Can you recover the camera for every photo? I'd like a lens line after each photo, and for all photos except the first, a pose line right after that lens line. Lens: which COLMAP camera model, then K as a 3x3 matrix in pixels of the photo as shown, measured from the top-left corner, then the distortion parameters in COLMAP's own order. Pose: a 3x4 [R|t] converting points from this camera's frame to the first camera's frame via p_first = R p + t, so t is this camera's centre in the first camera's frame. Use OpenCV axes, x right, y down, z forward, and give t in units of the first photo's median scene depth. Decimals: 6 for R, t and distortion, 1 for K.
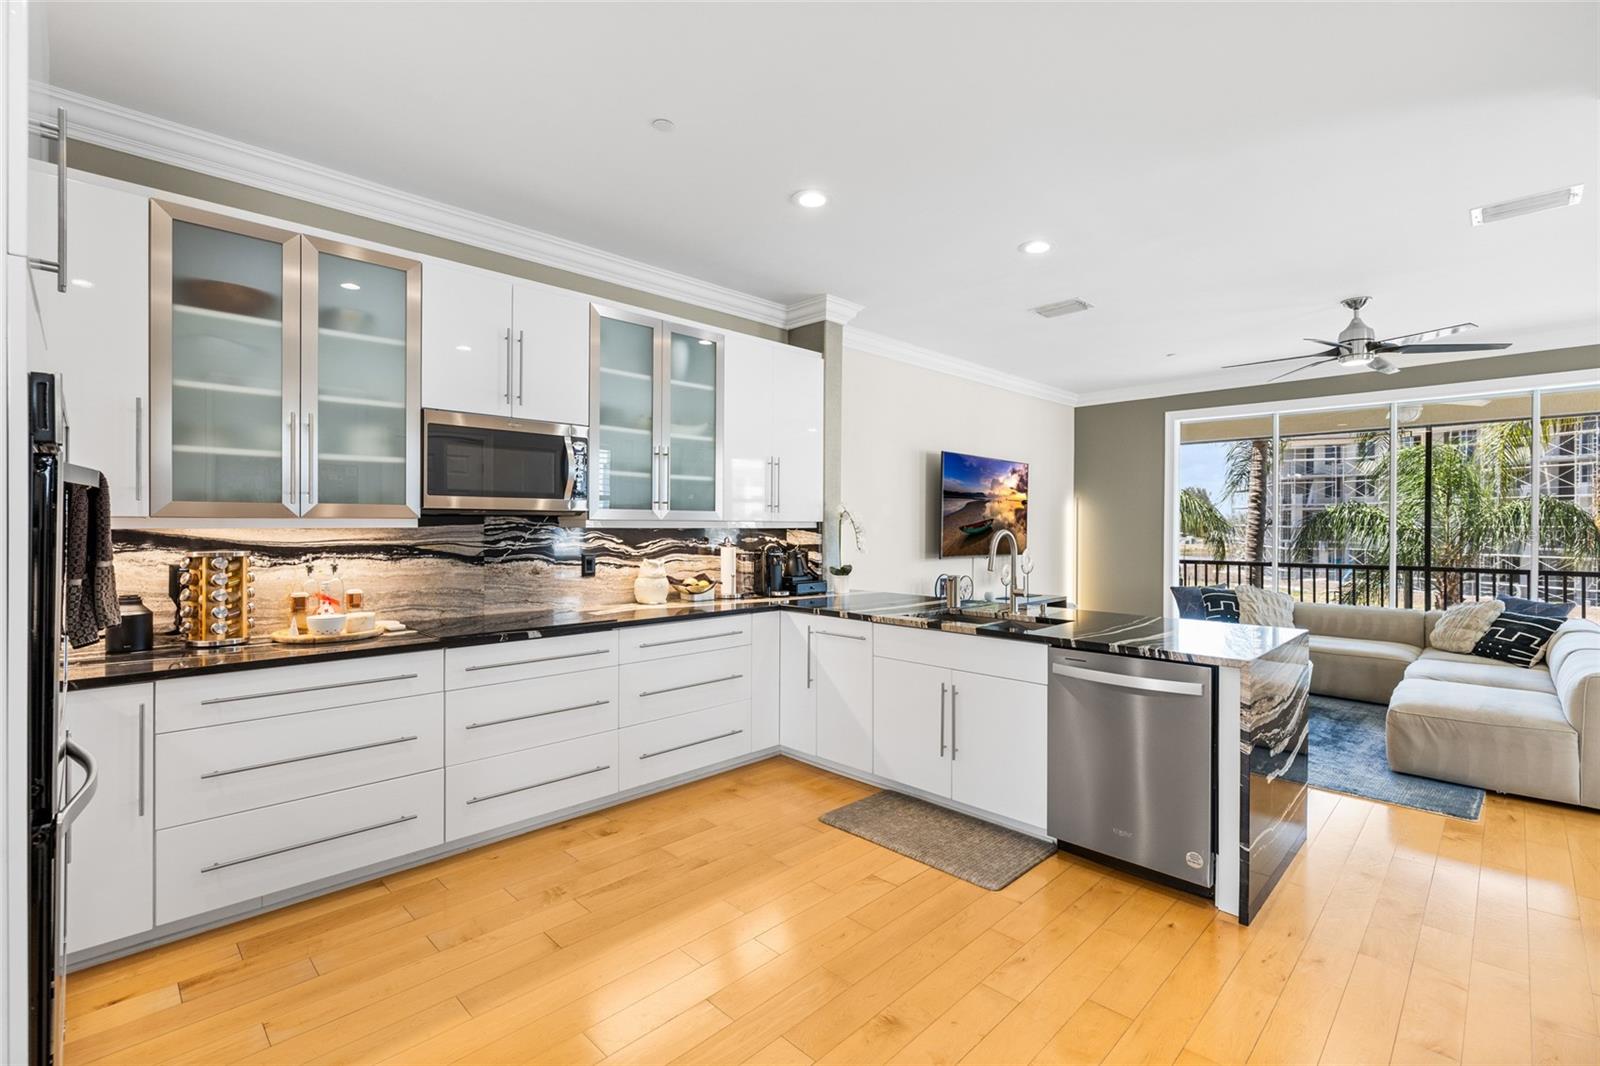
lens RADIAL K [[710.9, 0, 799.4], [0, 710.9, 526.4], [0, 0, 1]] dist [-0.007455, -0.000066]
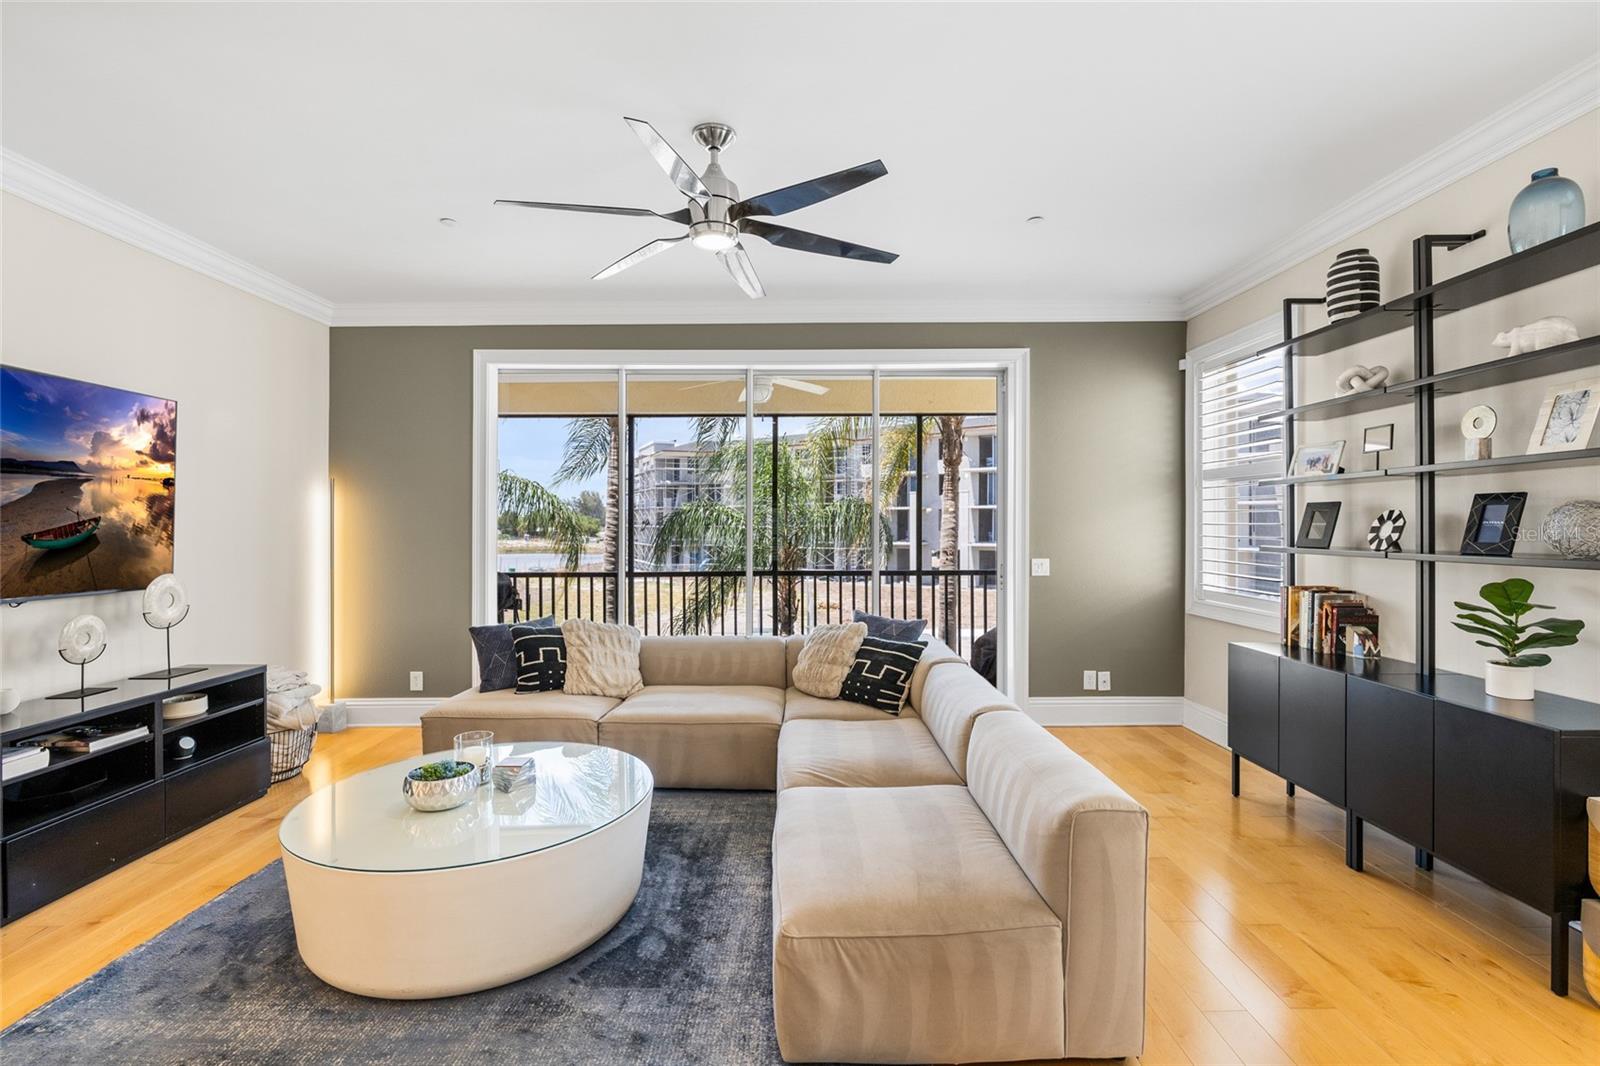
lens RADIAL K [[710.9, 0, 790.9], [0, 710.9, 523.0], [0, 0, 1]] dist [-0.007455, -0.000066]
pose [[0.709681, -0.001923, 0.704520, 0.481349], [0.005933, 0.999977, -0.003247, -0.002580], [-0.704498, 0.006484, 0.709677, 0.621378]]
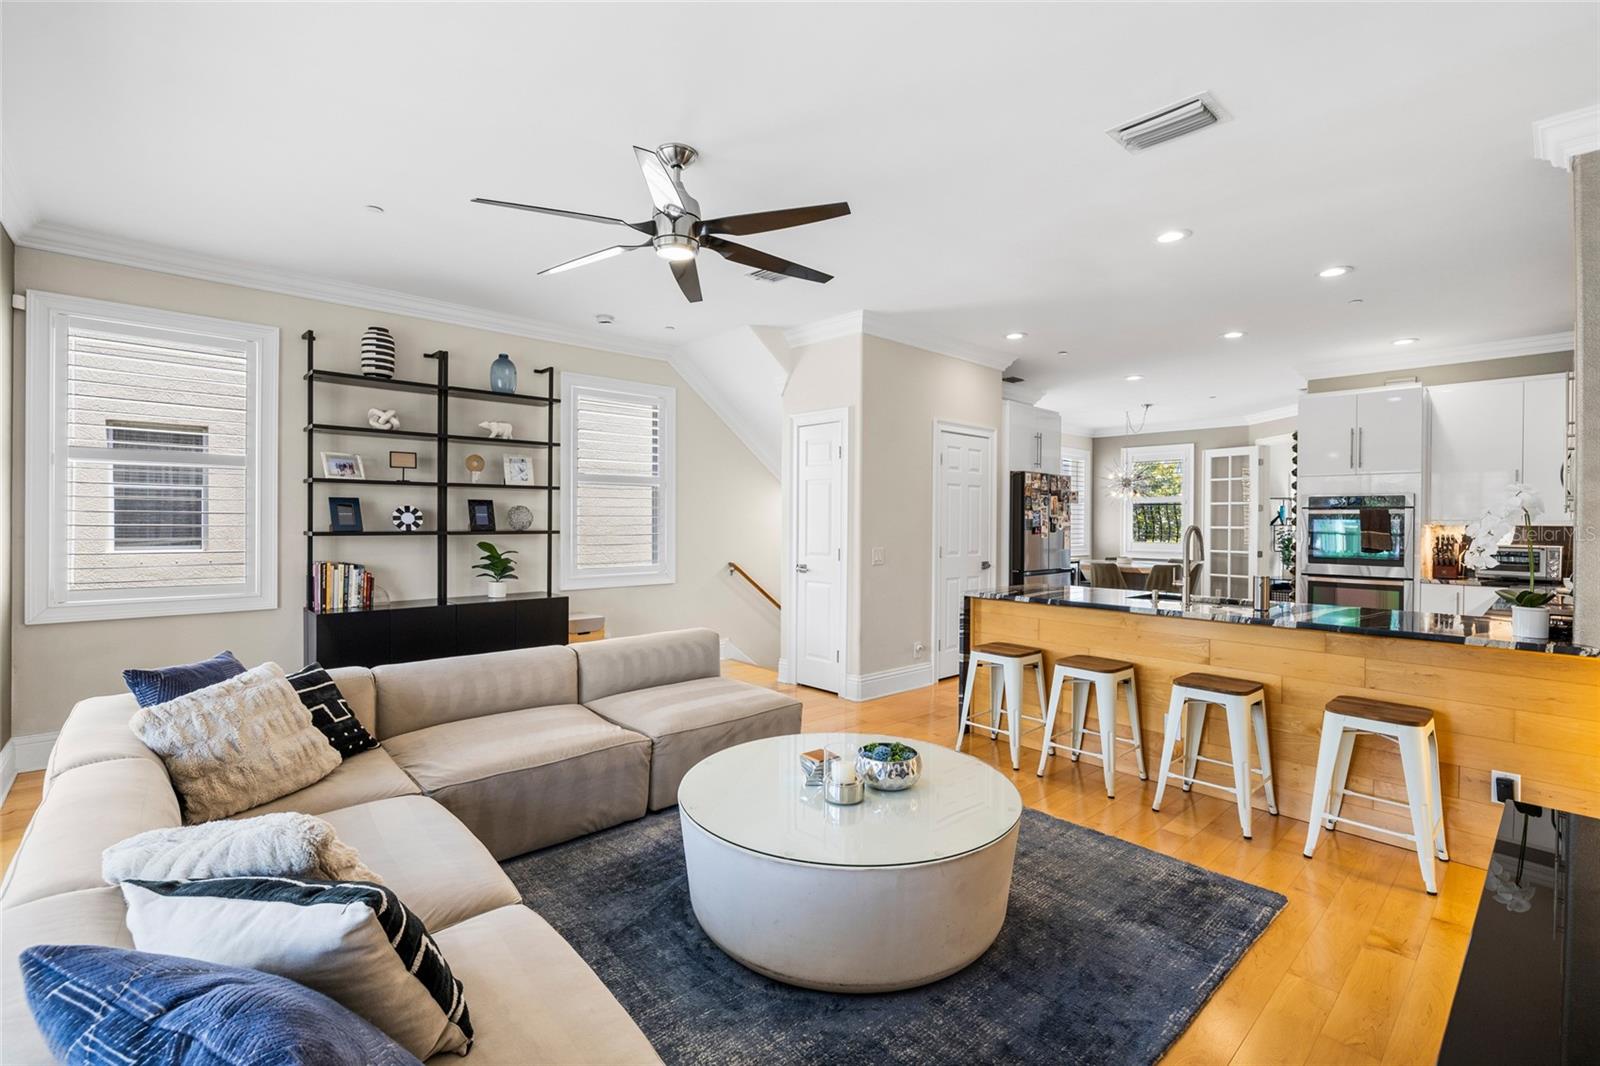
lens RADIAL K [[710.9, 0, 796.2], [0, 710.9, 523.3], [0, 0, 1]] dist [-0.007455, -0.000066]
pose [[-0.999293, -0.008561, 0.036598, 0.759590], [-0.008310, 0.999941, 0.006979, 0.000767], [-0.036656, 0.006670, -0.999306, 1.856189]]
